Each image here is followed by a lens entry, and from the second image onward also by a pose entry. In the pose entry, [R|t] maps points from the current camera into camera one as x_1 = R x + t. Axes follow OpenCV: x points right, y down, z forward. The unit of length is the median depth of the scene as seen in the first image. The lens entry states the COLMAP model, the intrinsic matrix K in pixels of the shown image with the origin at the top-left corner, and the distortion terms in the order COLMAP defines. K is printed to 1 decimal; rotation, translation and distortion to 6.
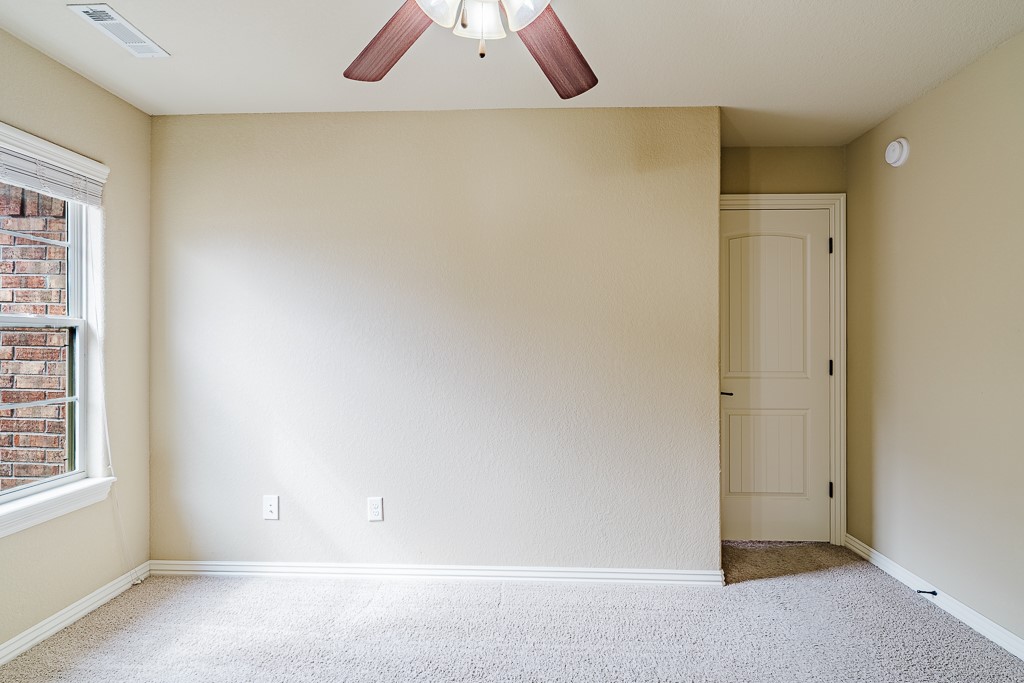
lens RADIAL K [[527.0, 0, 509.4], [0, 527.0, 340.7], [0, 0, 1]] dist [-0.003042, -0.000578]
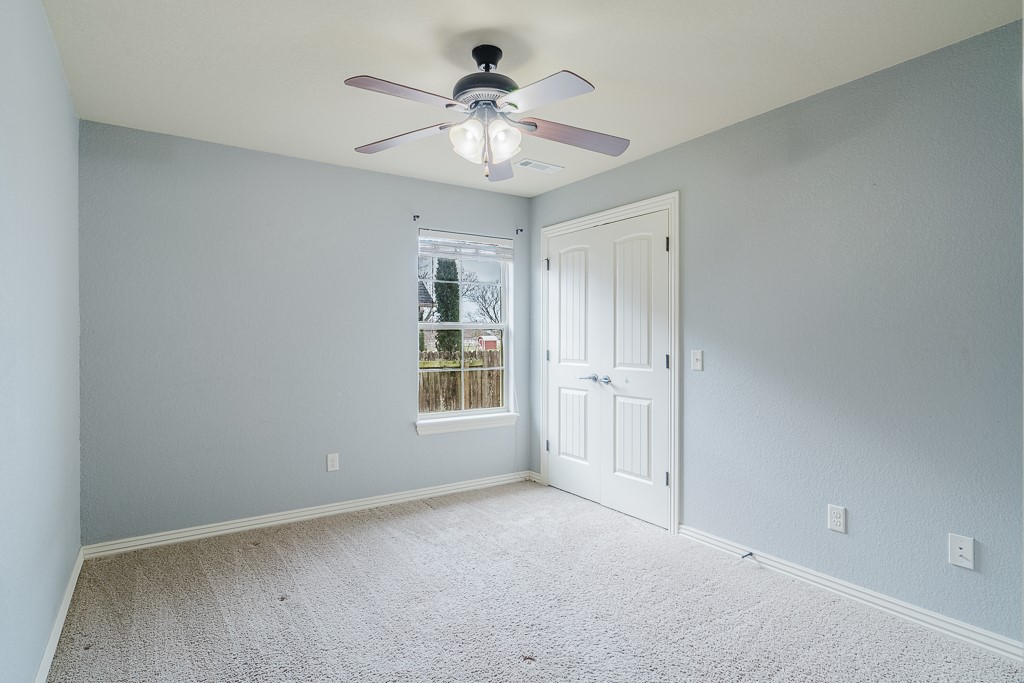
lens RADIAL K [[527.0, 0, 509.4], [0, 527.0, 340.7], [0, 0, 1]] dist [-0.003042, -0.000578]
pose [[0.466524, 0.007076, -0.884480, 0.837218], [-0.003830, 0.999975, 0.005979, 0.002940], [0.884500, 0.000598, 0.466539, 0.146051]]
